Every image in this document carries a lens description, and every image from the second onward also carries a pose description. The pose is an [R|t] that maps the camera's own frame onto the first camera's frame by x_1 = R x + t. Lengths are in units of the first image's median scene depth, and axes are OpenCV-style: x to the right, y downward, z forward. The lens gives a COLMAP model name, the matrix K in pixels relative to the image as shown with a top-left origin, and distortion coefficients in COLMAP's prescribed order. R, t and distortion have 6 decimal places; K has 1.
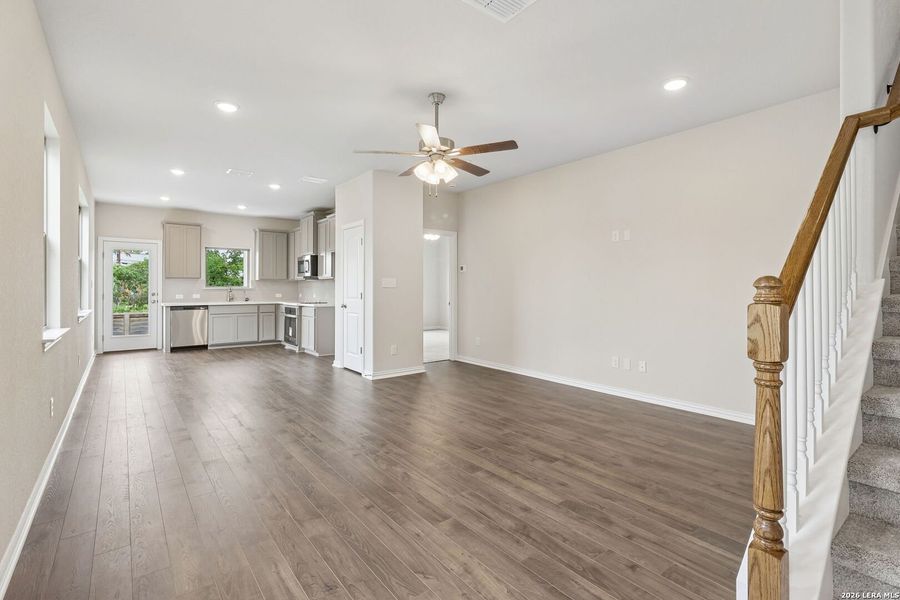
lens RADIAL K [[419.0, 0, 449.3], [0, 419.0, 285.9], [0, 0, 1]] dist [-0.000165, 0.000101]
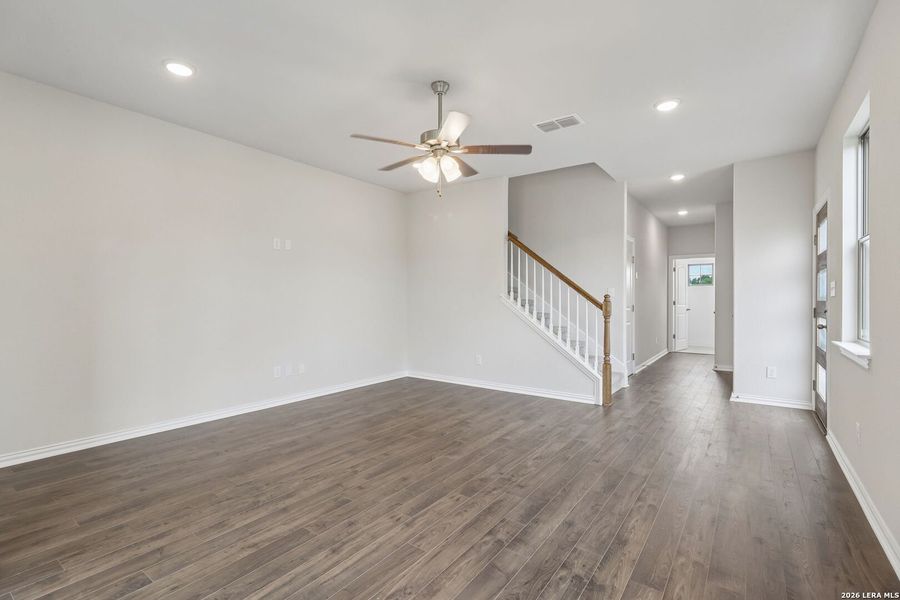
lens RADIAL K [[417.5, 0, 450.0], [0, 417.5, 300.0], [0, 0, 1]] dist [0.000932, -0.000244]
pose [[-0.278261, -0.004447, 0.960495, -0.530159], [-0.006207, 0.999977, 0.002832, 0.006866], [-0.960485, -0.005174, -0.278282, 0.723715]]
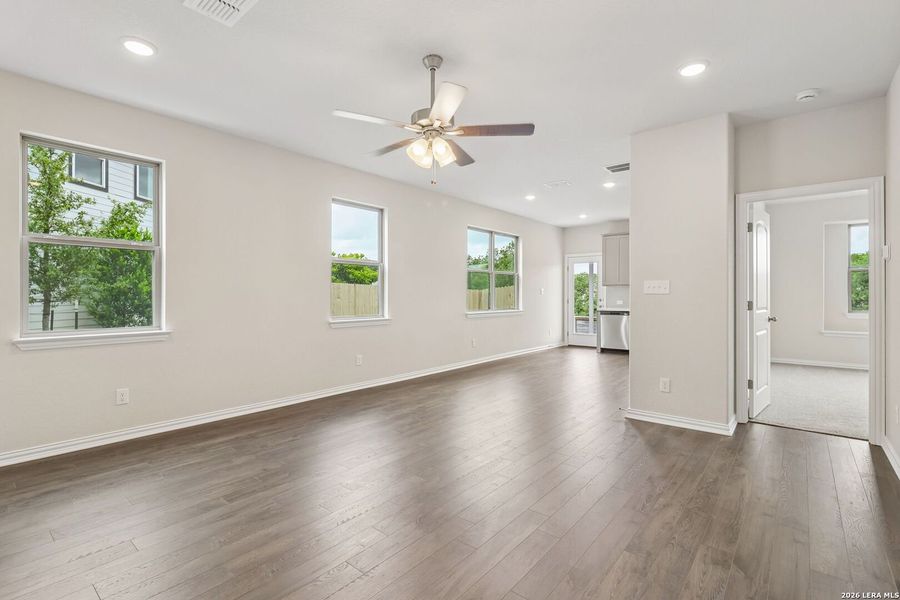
lens RADIAL K [[421.6, 0, 461.3], [0, 421.6, 292.2], [0, 0, 1]] dist [0.029054, 0.000076]
pose [[0.229078, -0.005420, -0.973393, 0.460603], [0.005141, 0.999977, -0.004358, 0.002736], [0.973395, -0.004006, 0.229100, 0.509237]]
